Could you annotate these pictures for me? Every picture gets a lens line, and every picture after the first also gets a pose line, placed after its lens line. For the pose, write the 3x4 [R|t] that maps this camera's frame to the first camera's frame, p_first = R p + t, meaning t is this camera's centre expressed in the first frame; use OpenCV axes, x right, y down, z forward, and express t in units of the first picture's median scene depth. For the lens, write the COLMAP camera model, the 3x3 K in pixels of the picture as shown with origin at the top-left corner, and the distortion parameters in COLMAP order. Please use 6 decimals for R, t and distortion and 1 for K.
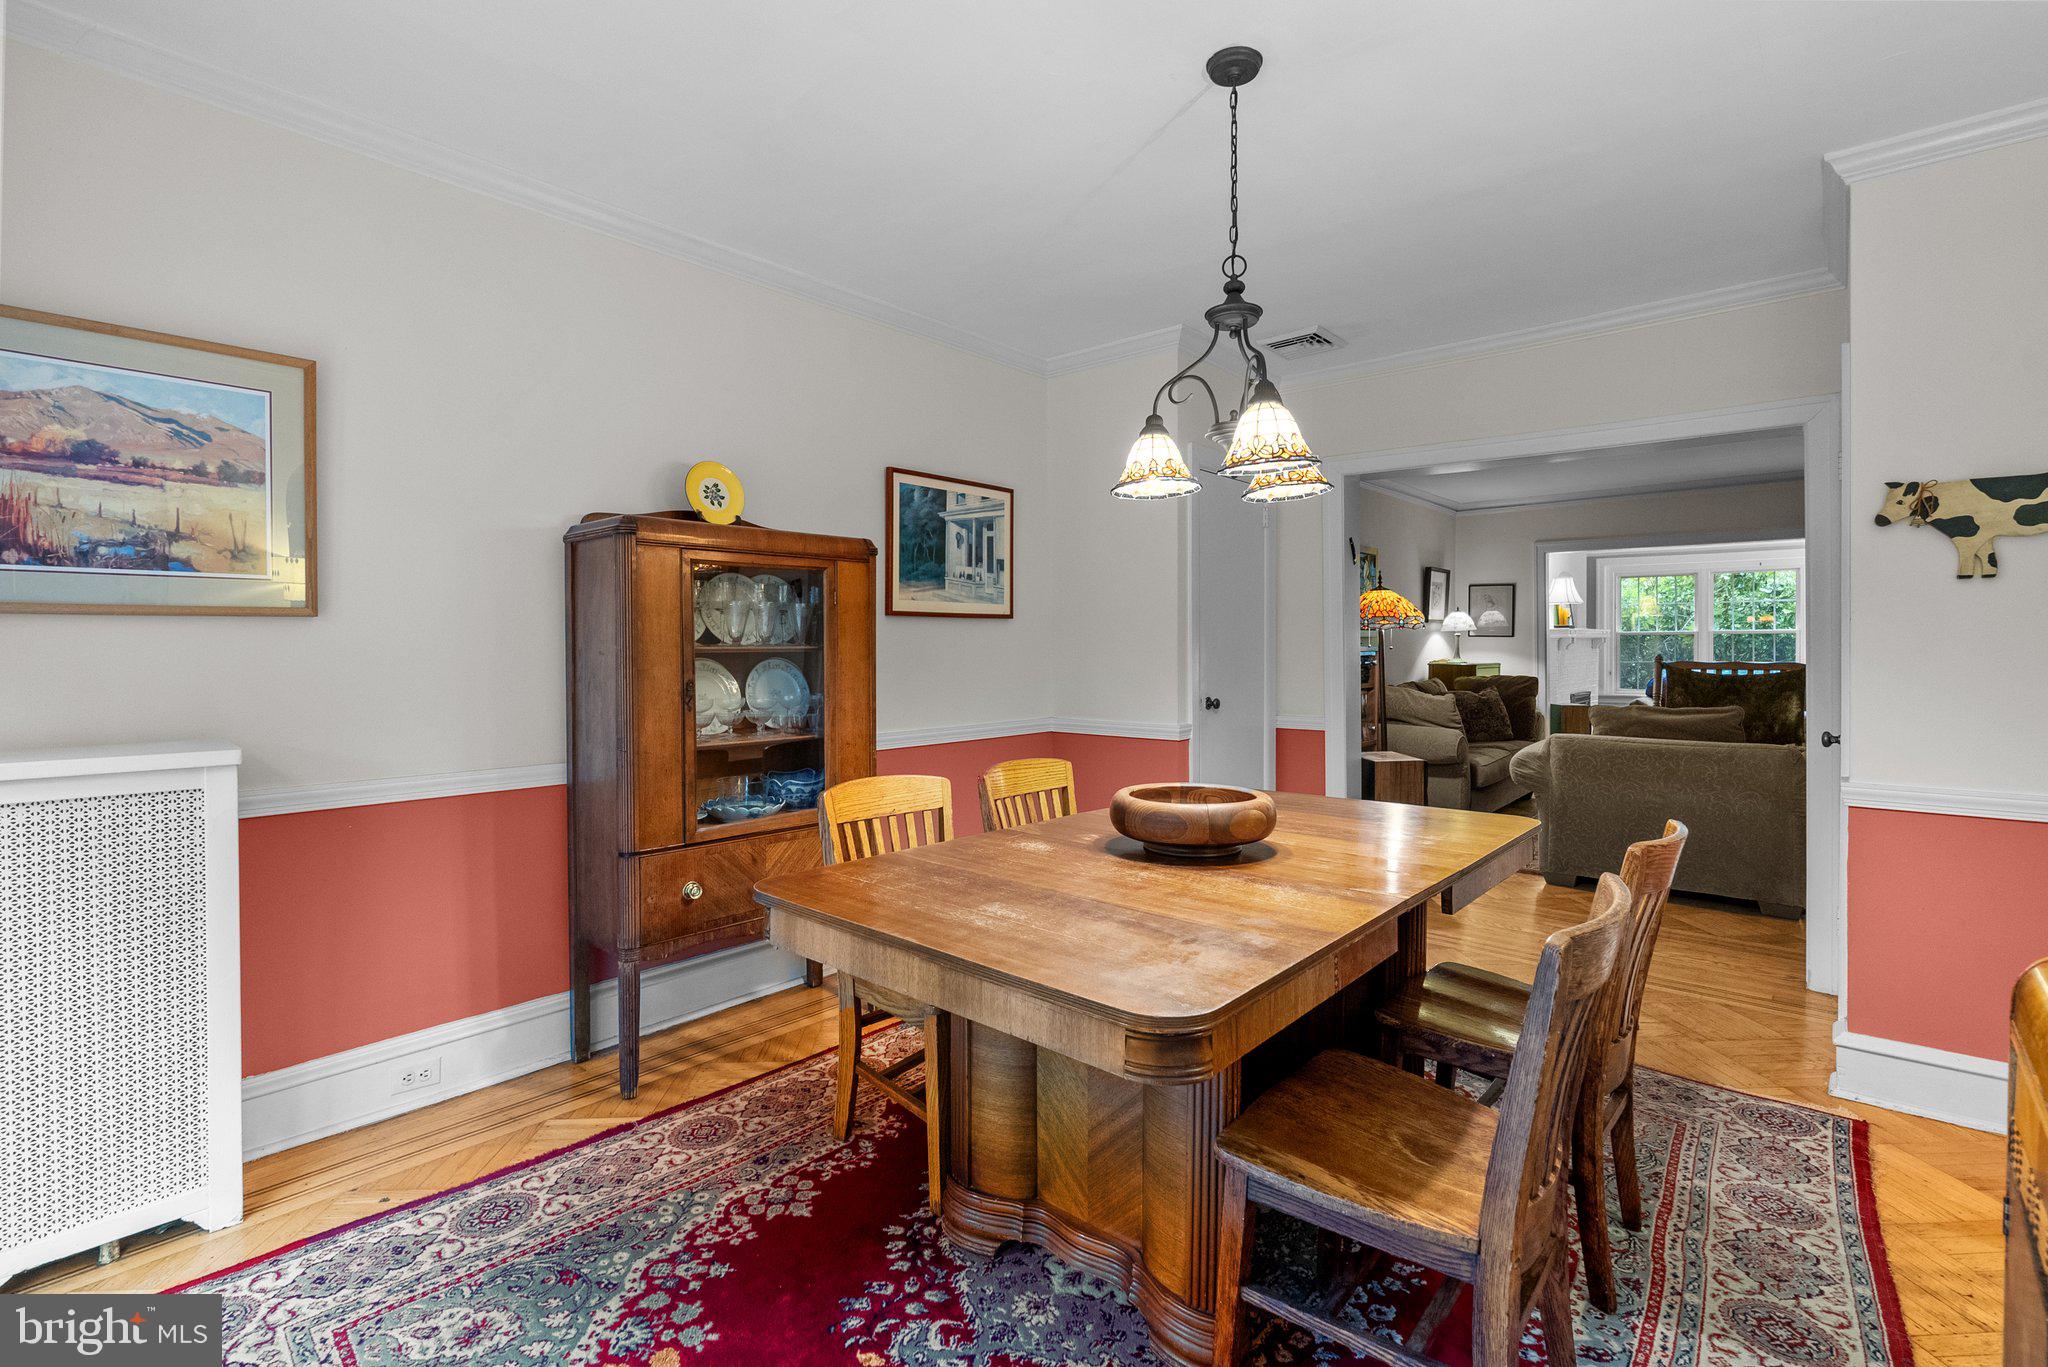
lens RADIAL K [[938.8, 0, 1032.5], [0, 938.8, 679.0], [0, 0, 1]] dist [-0.012724, 0.005181]
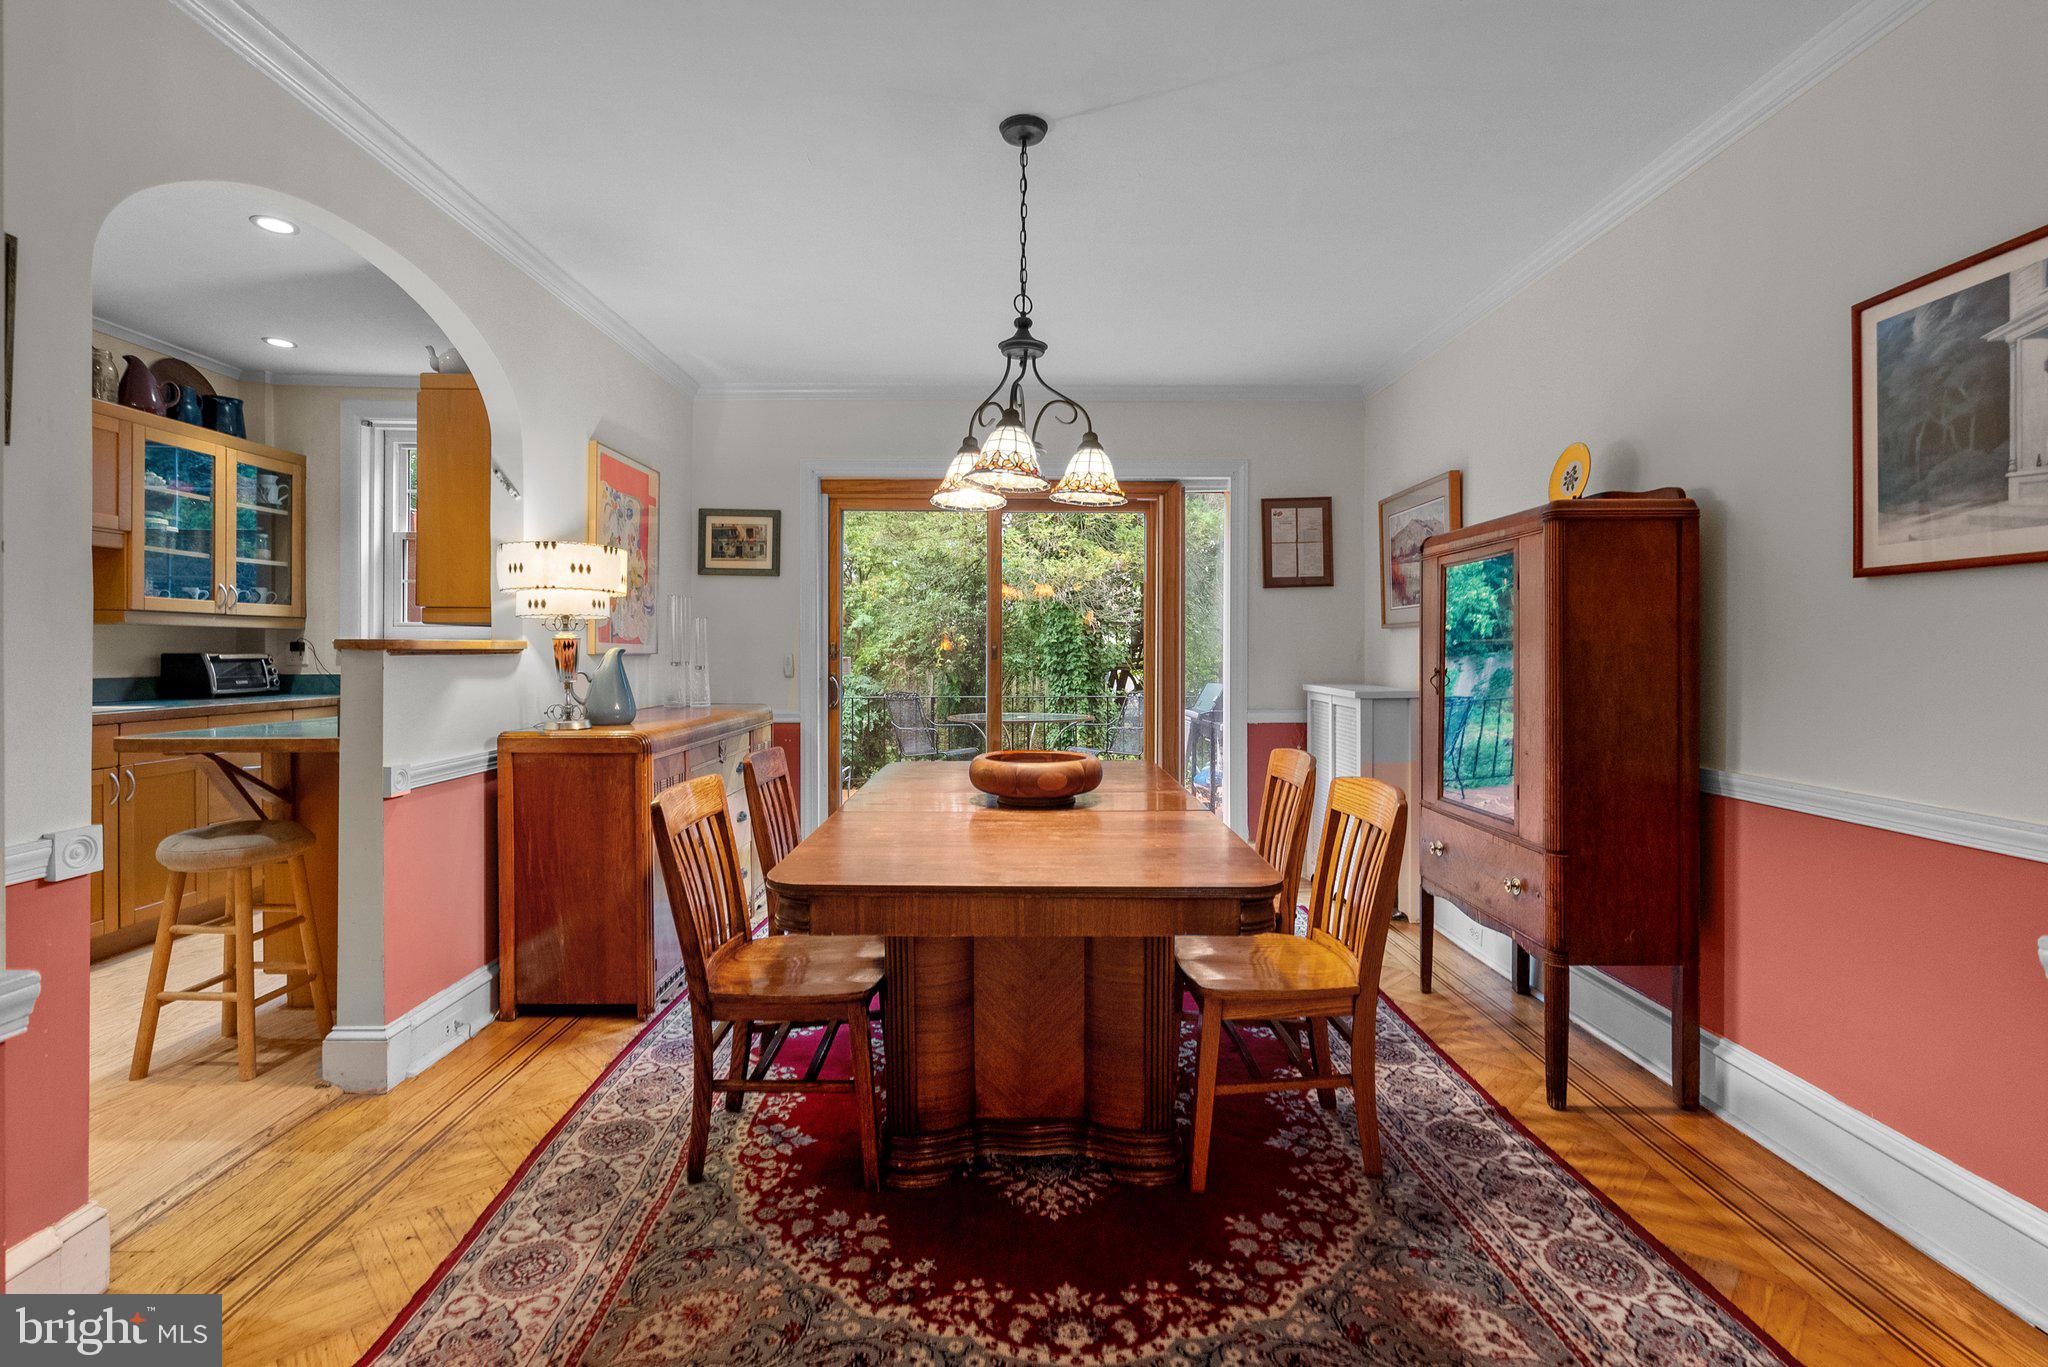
lens RADIAL K [[938.8, 0, 1032.5], [0, 938.8, 679.0], [0, 0, 1]] dist [-0.012724, 0.005181]
pose [[-0.740812, 0.025138, -0.671242, 0.567154], [-0.019307, 0.998090, 0.058687, -0.031321], [0.671435, 0.056436, -0.738912, 1.081432]]
